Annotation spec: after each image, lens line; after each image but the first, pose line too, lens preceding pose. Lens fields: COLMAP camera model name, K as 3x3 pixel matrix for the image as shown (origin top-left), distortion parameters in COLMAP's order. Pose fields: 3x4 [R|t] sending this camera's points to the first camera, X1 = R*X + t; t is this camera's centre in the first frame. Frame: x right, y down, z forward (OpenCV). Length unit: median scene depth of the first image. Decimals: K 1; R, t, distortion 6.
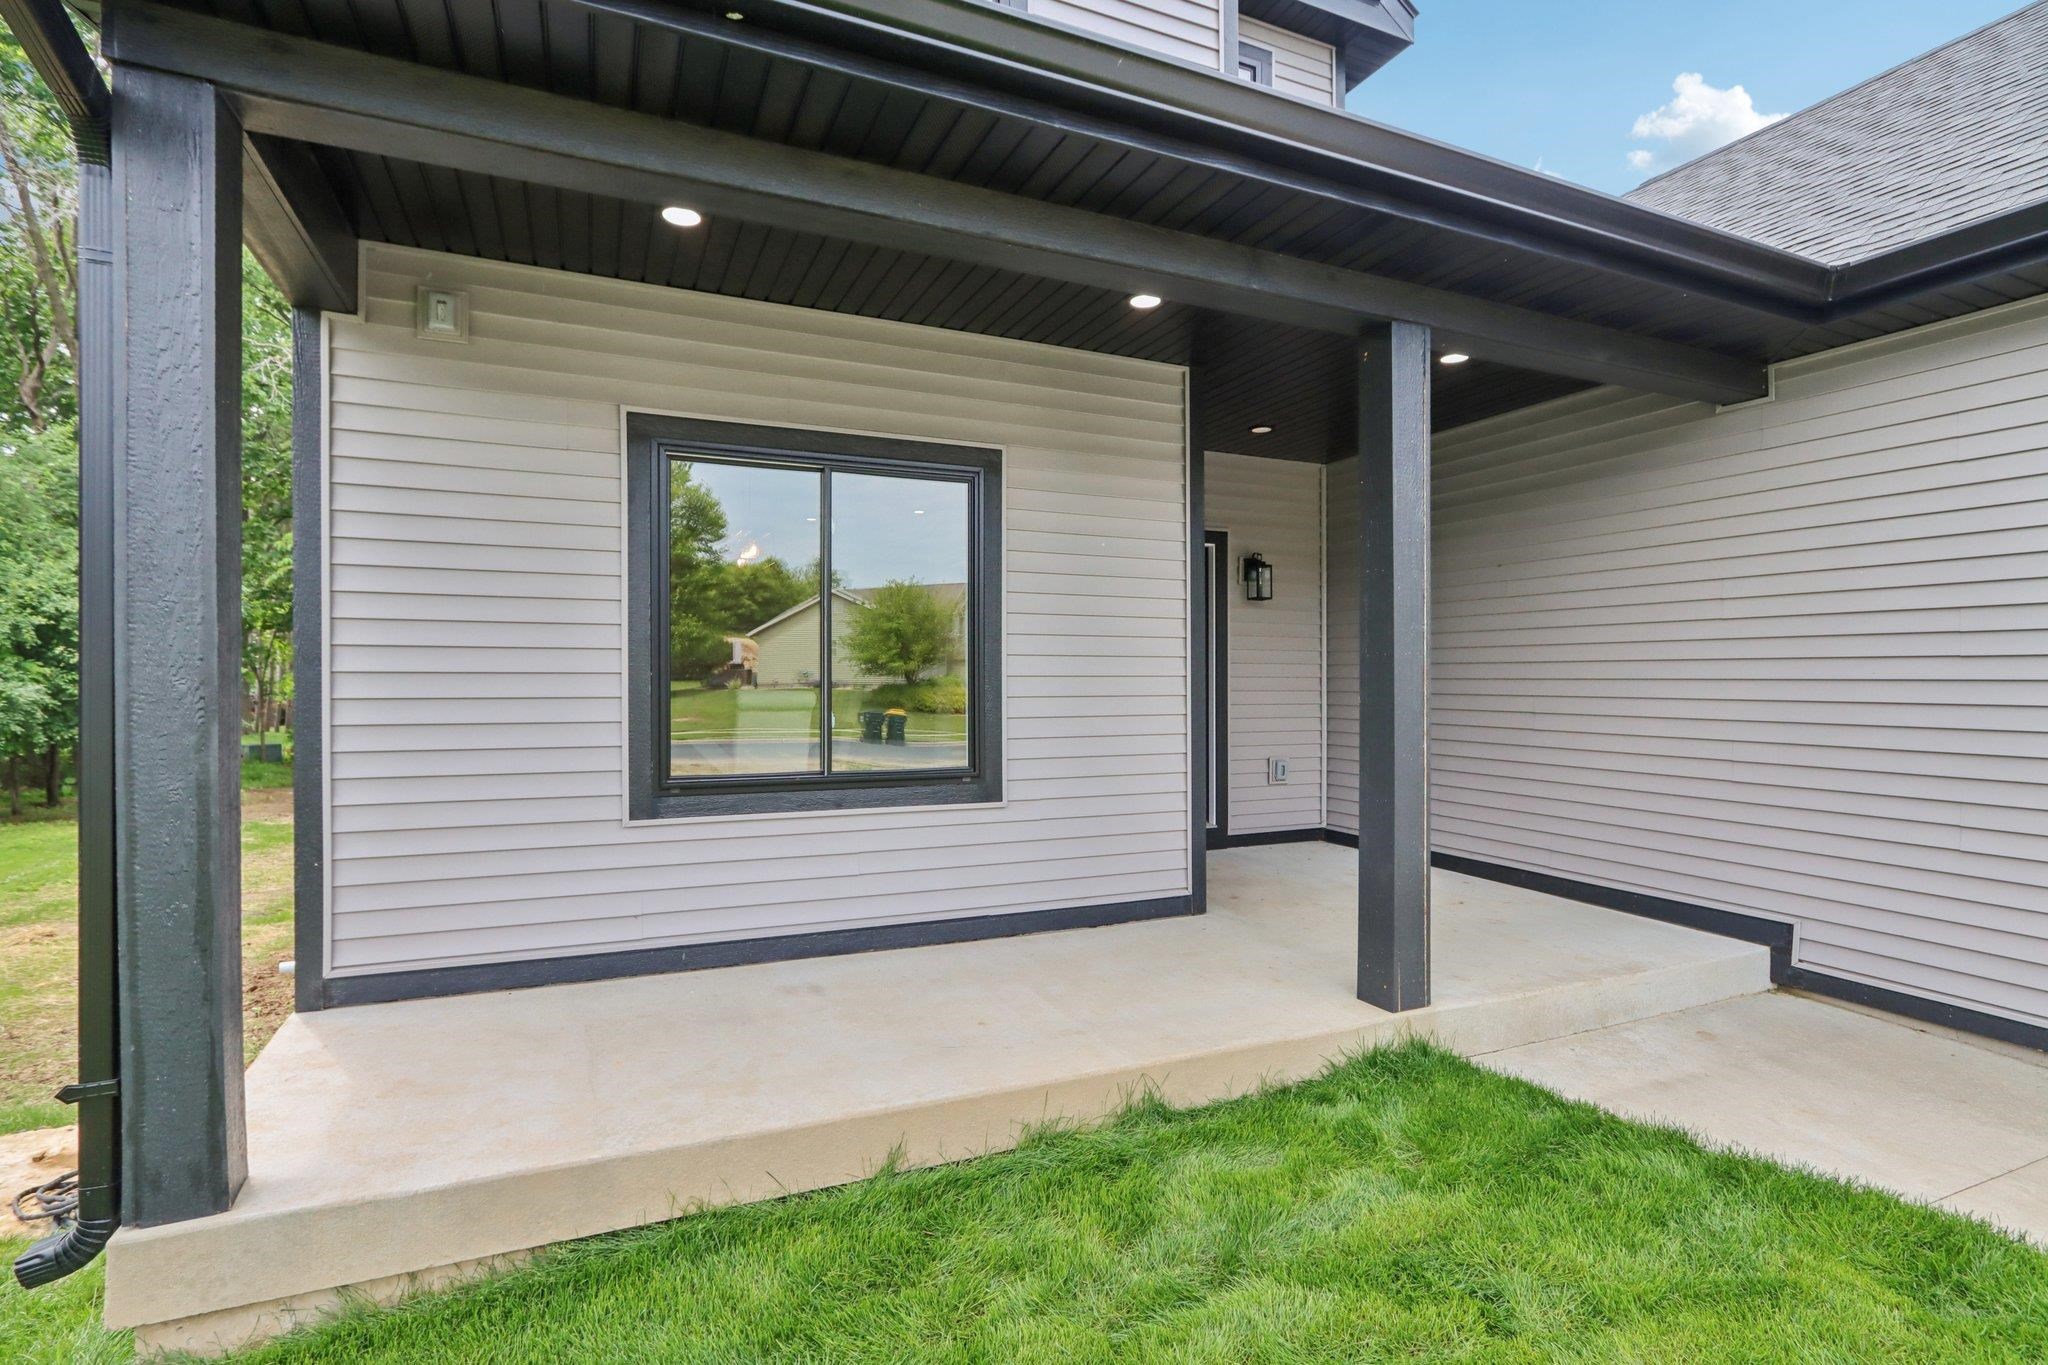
lens RADIAL K [[963.7, 0, 1006.2], [0, 963.7, 694.9], [0, 0, 1]] dist [-0.016972, 0.000755]
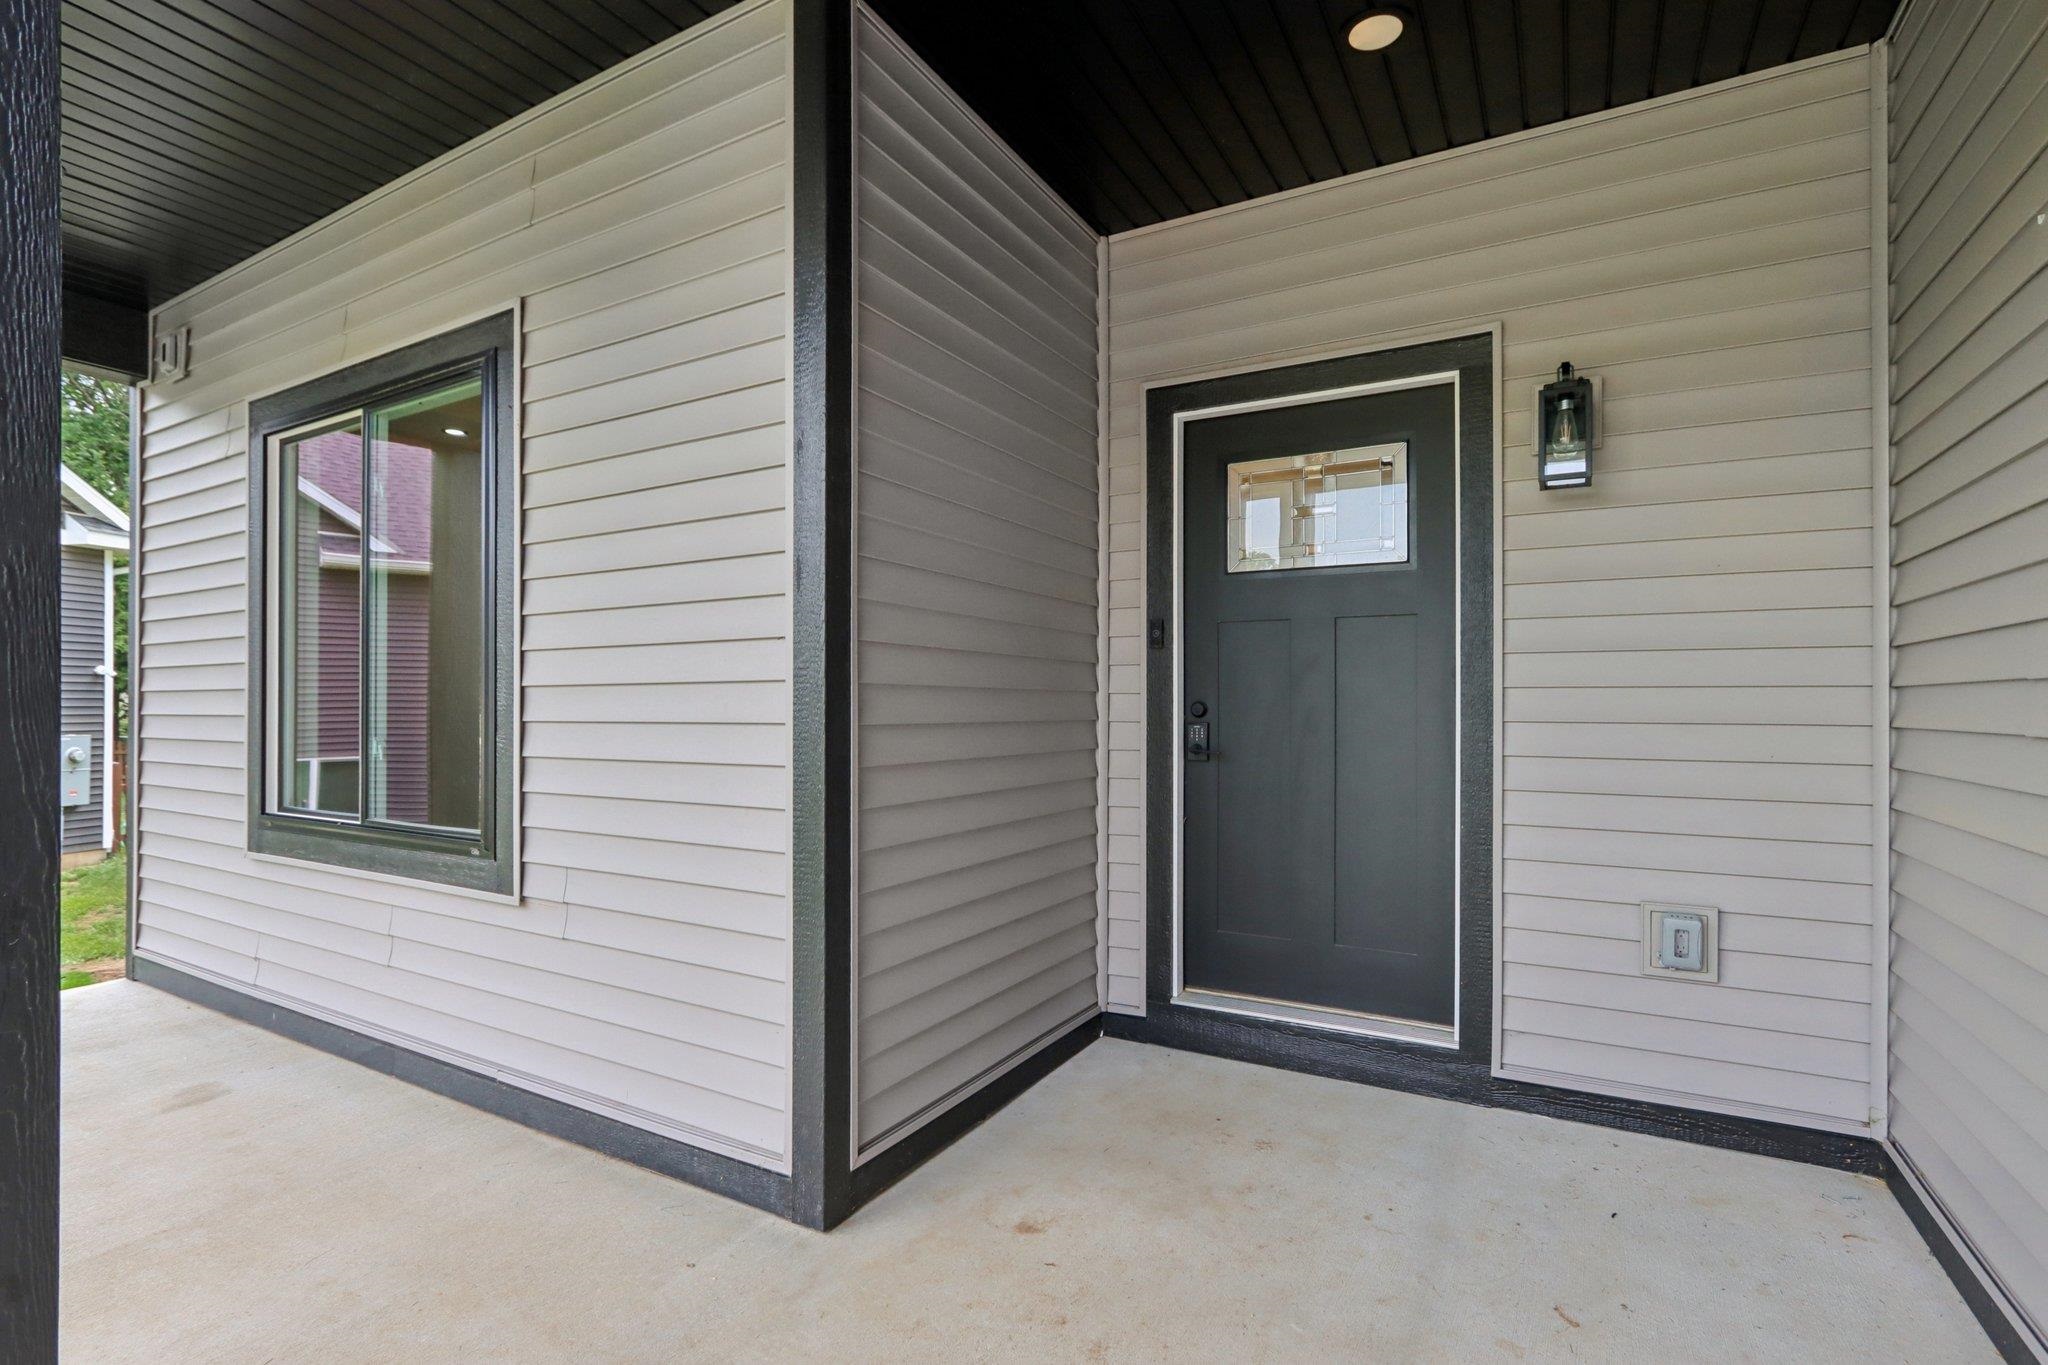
lens RADIAL K [[961.4, 0, 1017.3], [0, 961.4, 723.1], [0, 0, 1]] dist [0.000300, 0.000160]
pose [[0.590419, 0.005807, -0.807076, 0.594813], [-0.013890, 0.999899, -0.002967, 0.000407], [0.806978, 0.012962, 0.590440, 0.805340]]
